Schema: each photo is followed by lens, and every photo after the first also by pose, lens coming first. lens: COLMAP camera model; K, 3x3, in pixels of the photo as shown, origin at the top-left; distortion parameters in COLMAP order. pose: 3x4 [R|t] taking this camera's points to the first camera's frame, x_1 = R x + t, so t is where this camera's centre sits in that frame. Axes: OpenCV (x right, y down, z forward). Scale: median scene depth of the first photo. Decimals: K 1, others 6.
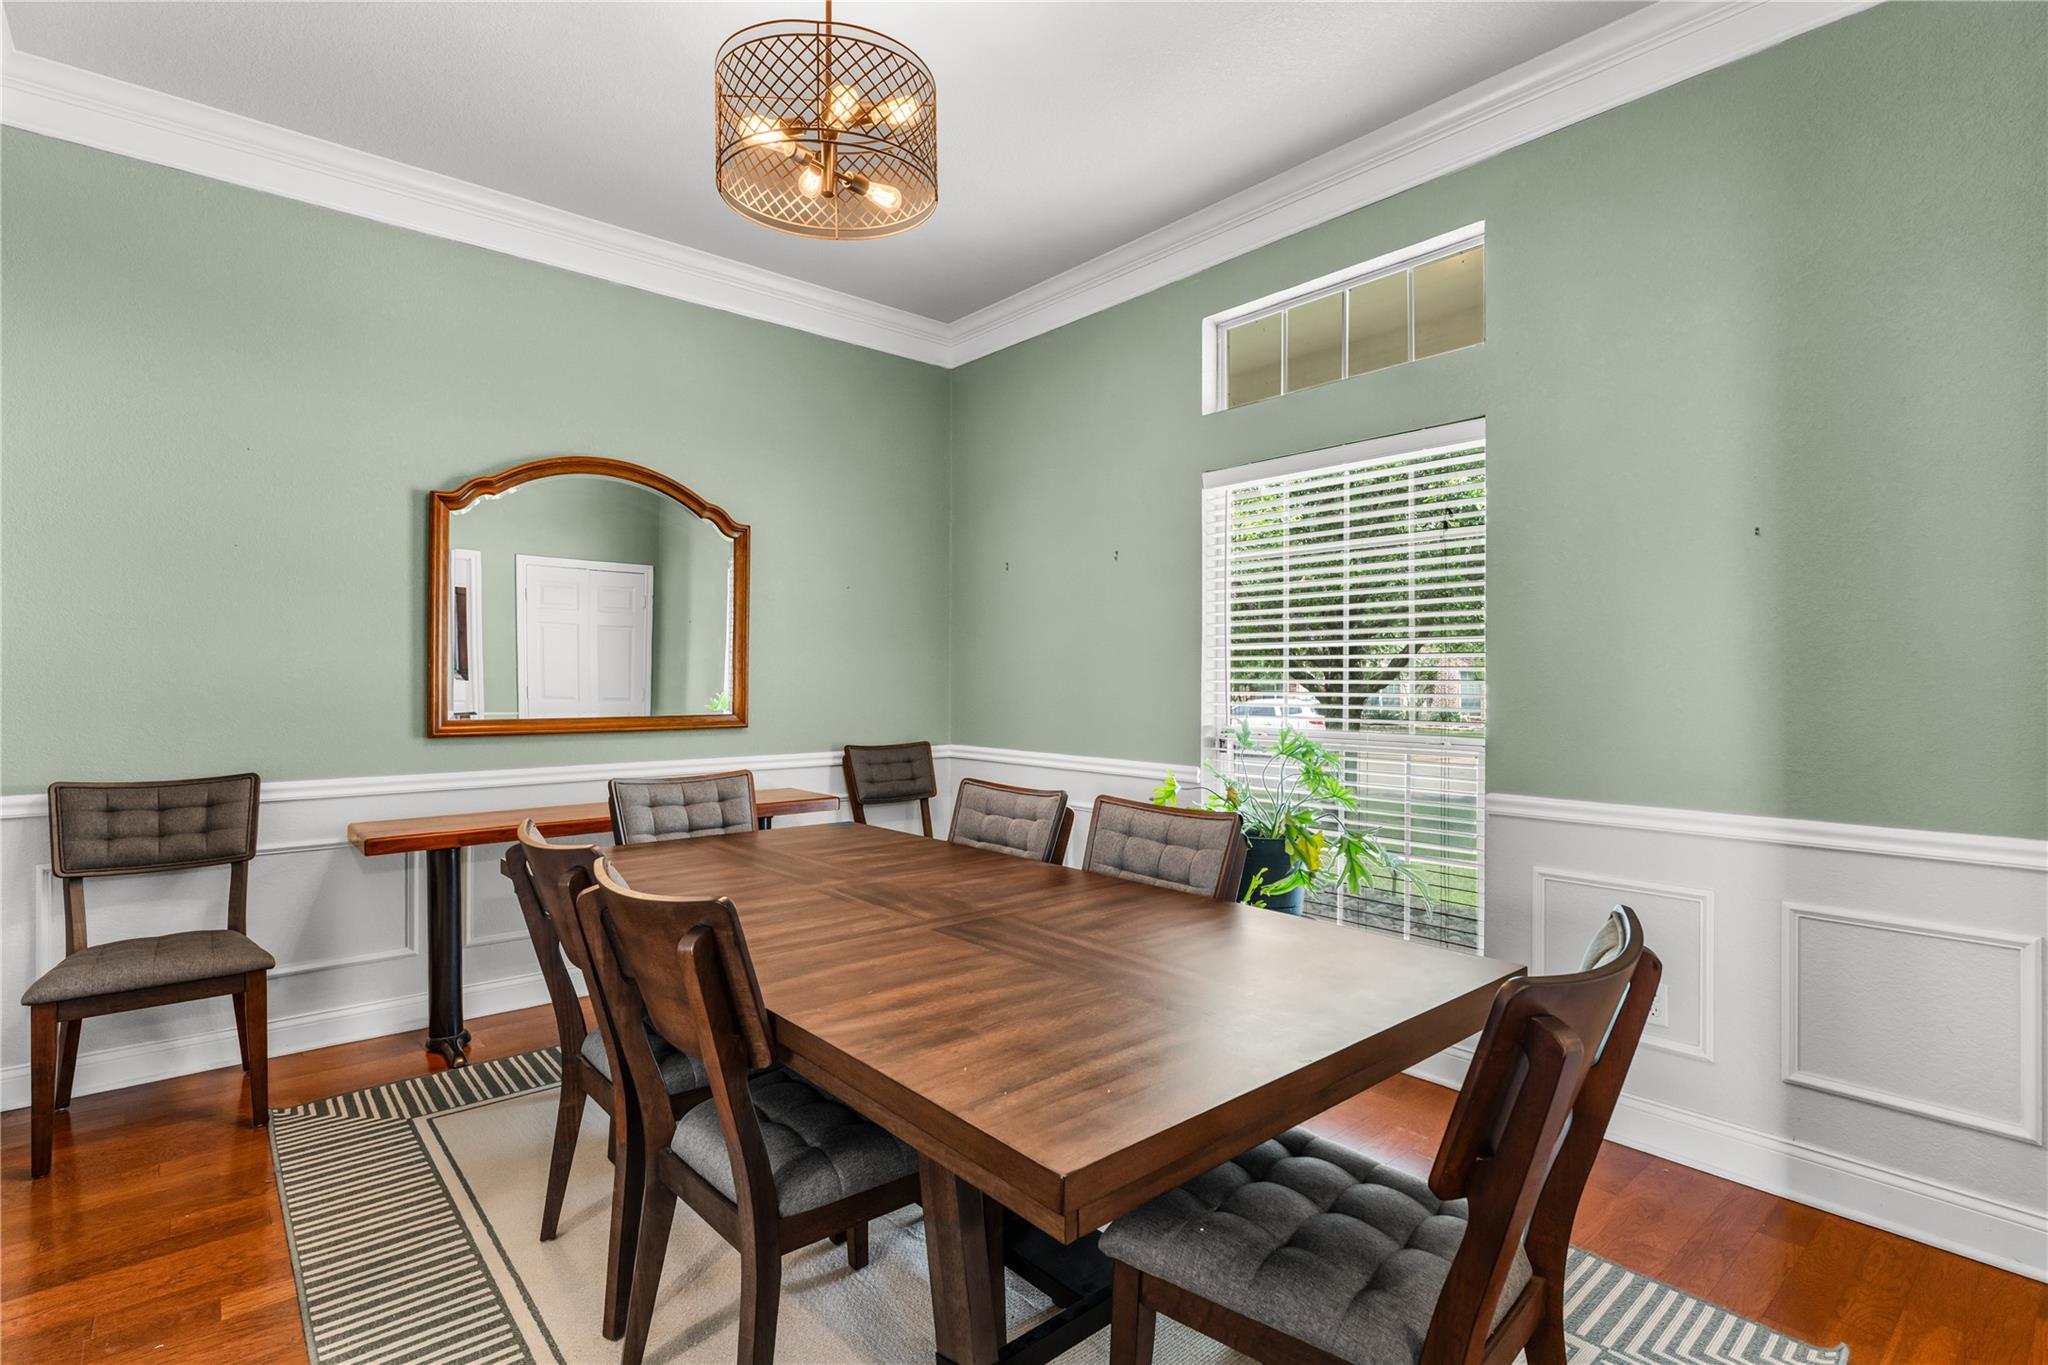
lens RADIAL K [[970.5, 0, 1025.7], [0, 970.5, 679.2], [0, 0, 1]] dist [0.001341, 0.000154]
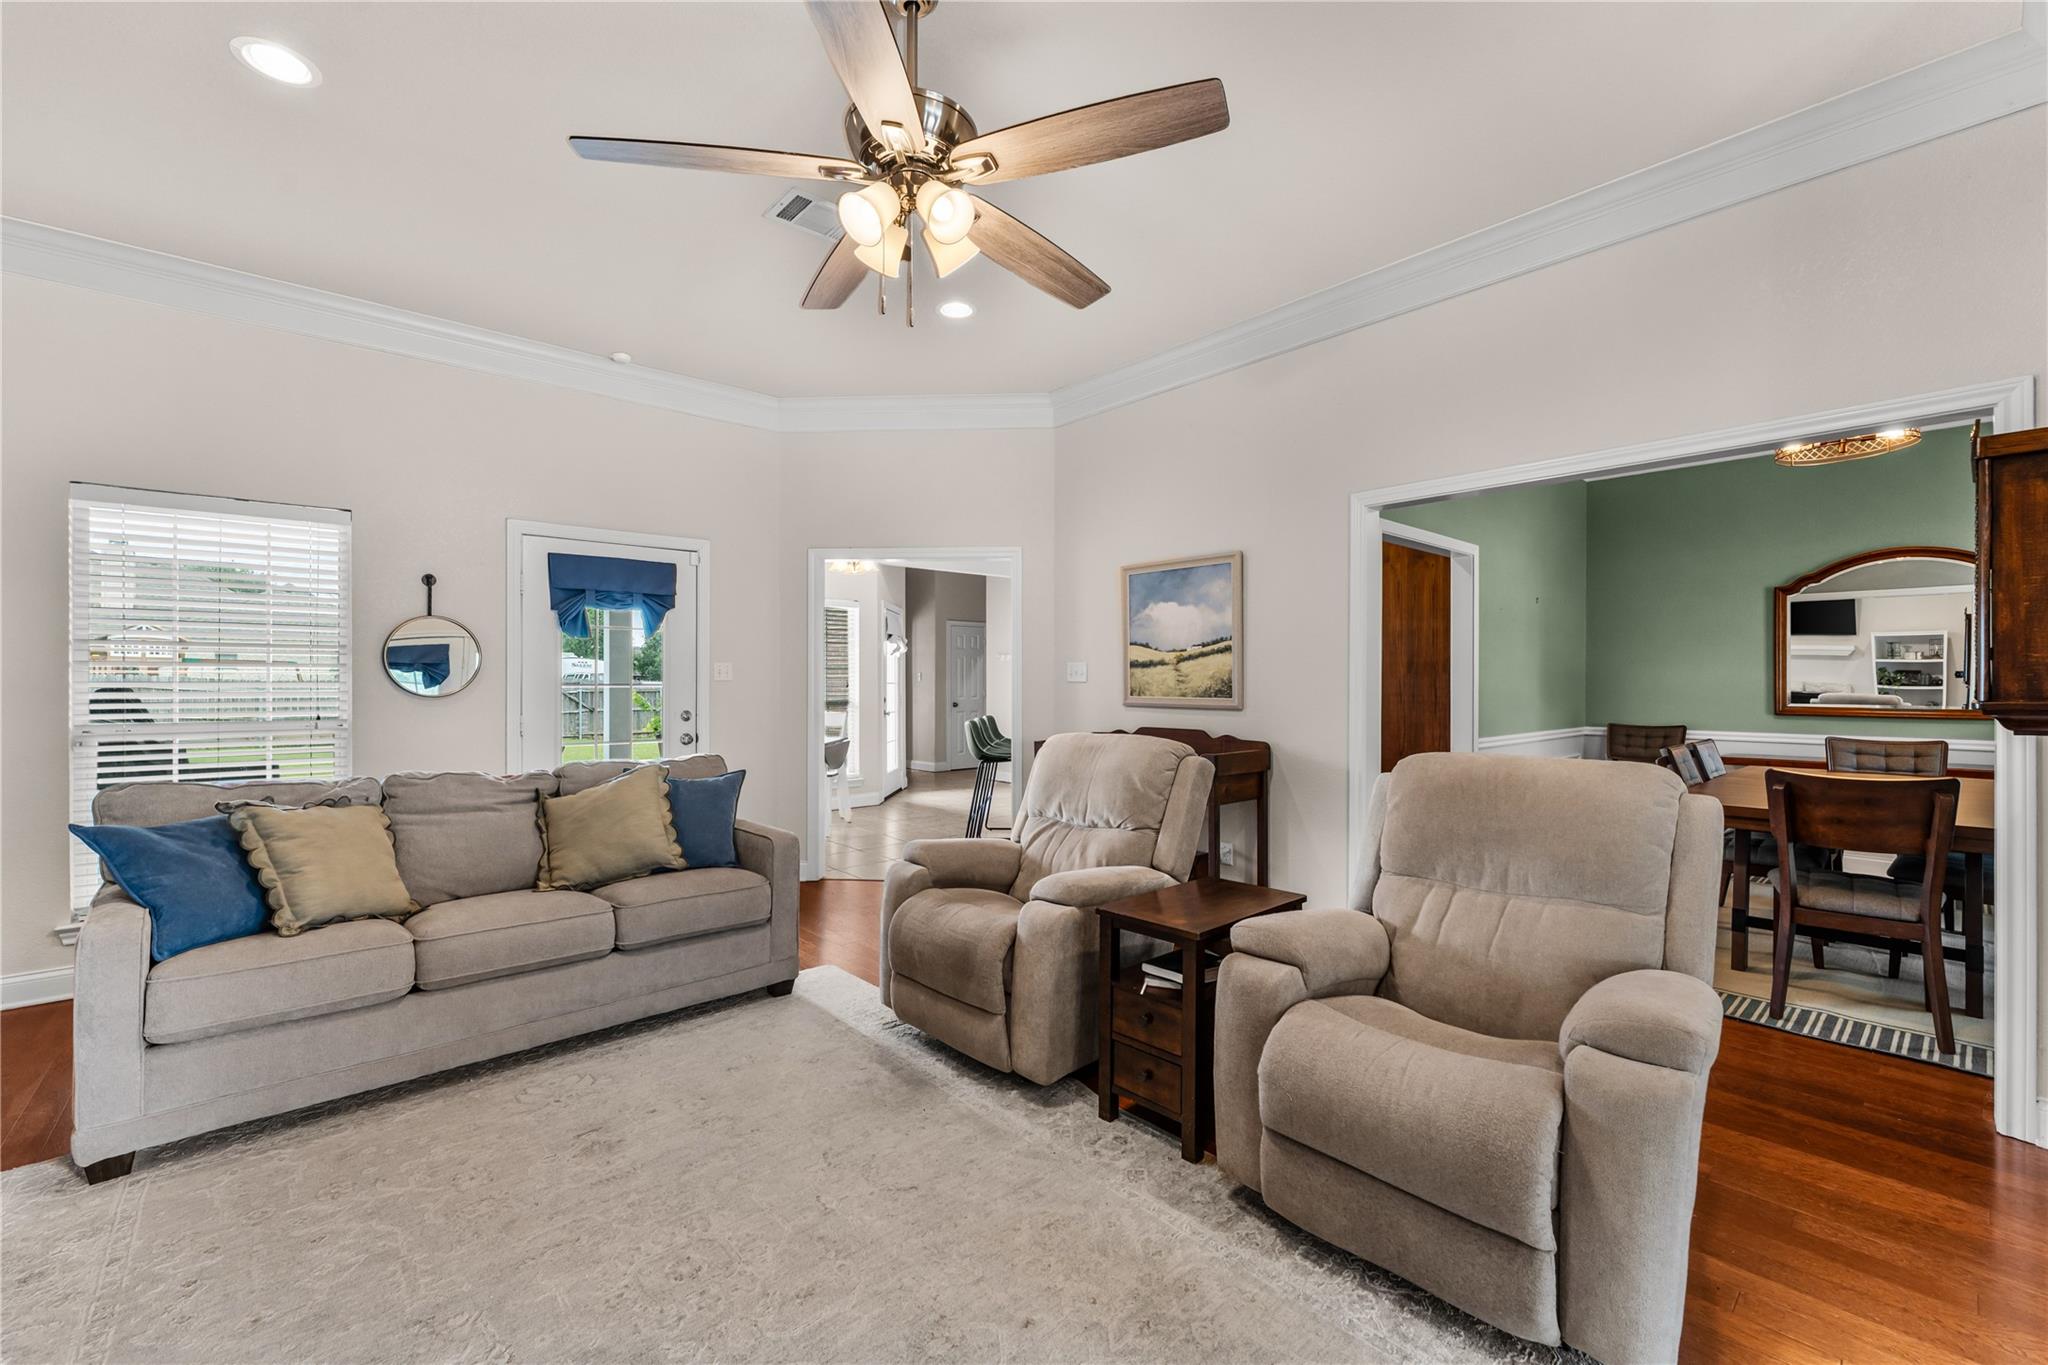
lens RADIAL K [[826.8, 0, 1033.1], [0, 826.8, 679.5], [0, 0, 1]] dist [-0.001356, -0.000027]
pose [[0.015800, 0.000873, -0.999875, 1.150218], [-0.003186, 0.999995, 0.000822, -0.007818], [0.999870, 0.003173, 0.015803, -0.567314]]
